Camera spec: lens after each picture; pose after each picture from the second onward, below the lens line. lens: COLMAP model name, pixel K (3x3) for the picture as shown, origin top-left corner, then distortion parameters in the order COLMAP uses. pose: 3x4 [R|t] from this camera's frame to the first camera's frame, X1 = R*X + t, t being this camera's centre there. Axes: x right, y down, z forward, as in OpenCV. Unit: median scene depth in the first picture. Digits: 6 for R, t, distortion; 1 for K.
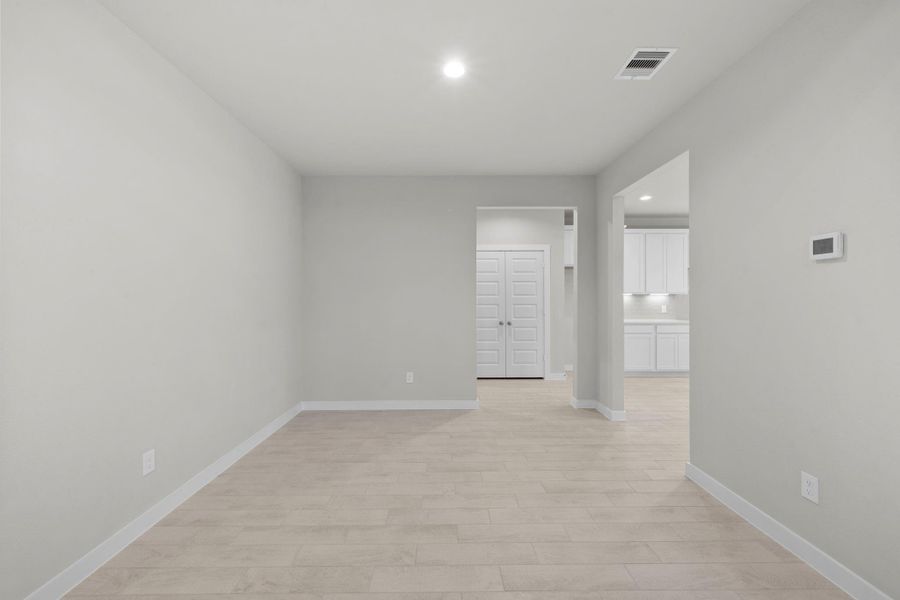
lens RADIAL K [[371.7, 0, 450.0], [0, 371.7, 300.0], [0, 0, 1]] dist [0.001053, 0.000093]
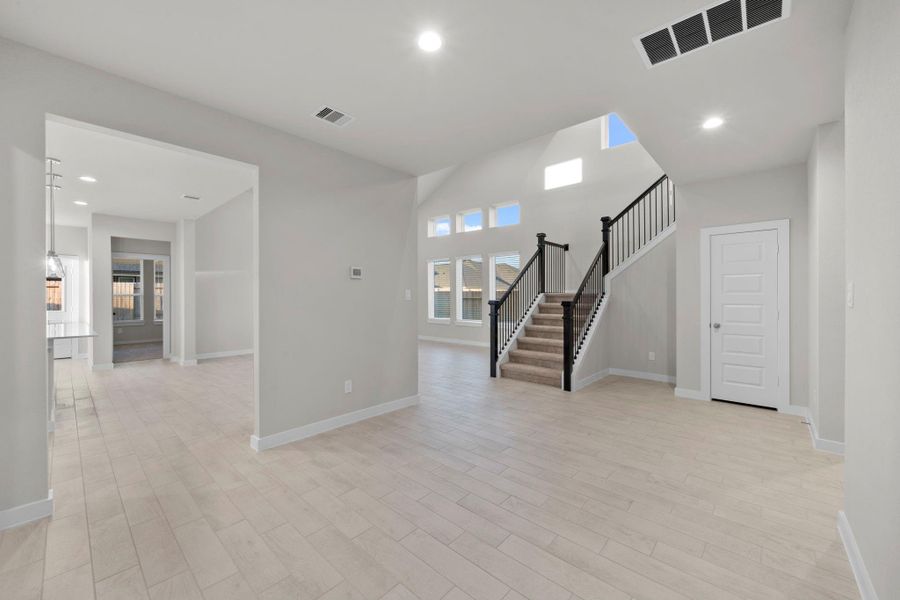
lens RADIAL K [[346.8, 0, 450.0], [0, 346.8, 300.0], [0, 0, 1]] dist [-0.000619, -0.000037]
pose [[-0.740316, -0.007294, 0.672219, -0.618469], [0.004000, 0.999876, 0.015253, -0.008563], [-0.672247, 0.013981, -0.740195, 1.667828]]
